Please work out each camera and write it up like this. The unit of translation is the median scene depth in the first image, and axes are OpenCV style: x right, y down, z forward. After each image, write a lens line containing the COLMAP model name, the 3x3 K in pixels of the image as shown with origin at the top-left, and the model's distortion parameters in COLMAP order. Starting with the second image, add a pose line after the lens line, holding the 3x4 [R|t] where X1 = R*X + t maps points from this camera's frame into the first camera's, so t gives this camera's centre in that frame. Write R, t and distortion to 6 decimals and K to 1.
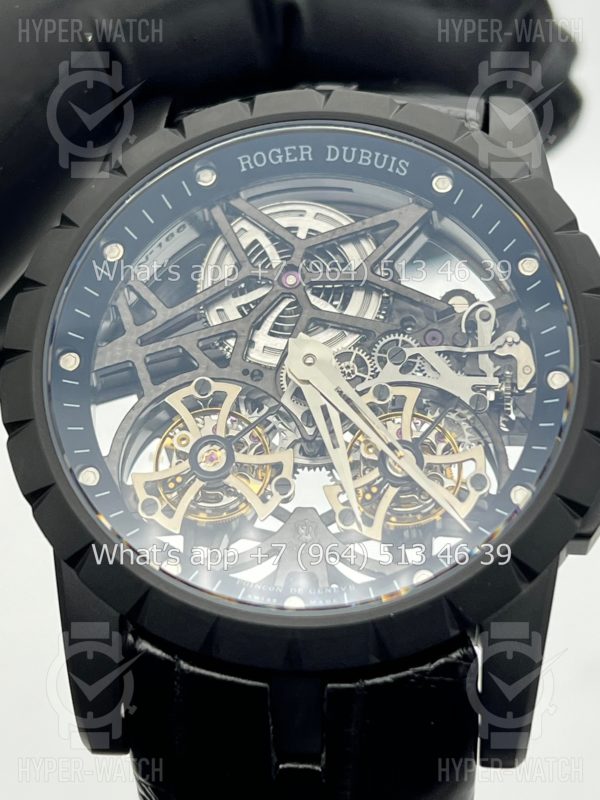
lens RADIAL K [[1897.2, 0, 299.6], [0, 1897.2, 400.3], [0, 0, 1]] dist [0.335476, 0.000000]
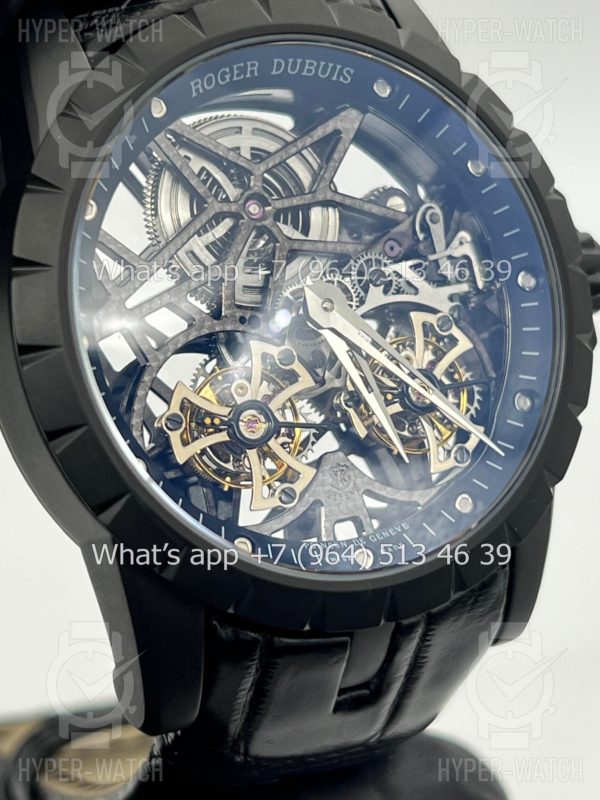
lens RADIAL K [[1897.2, 0, 302.7], [0, 1897.2, 407.3], [0, 0, 1]] dist [0.335476, 0.000000]
pose [[0.845242, -0.201462, 0.494954, -0.478996], [0.067275, 0.958961, 0.275440, -0.230970], [-0.530133, -0.199516, 0.824107, 0.188760]]
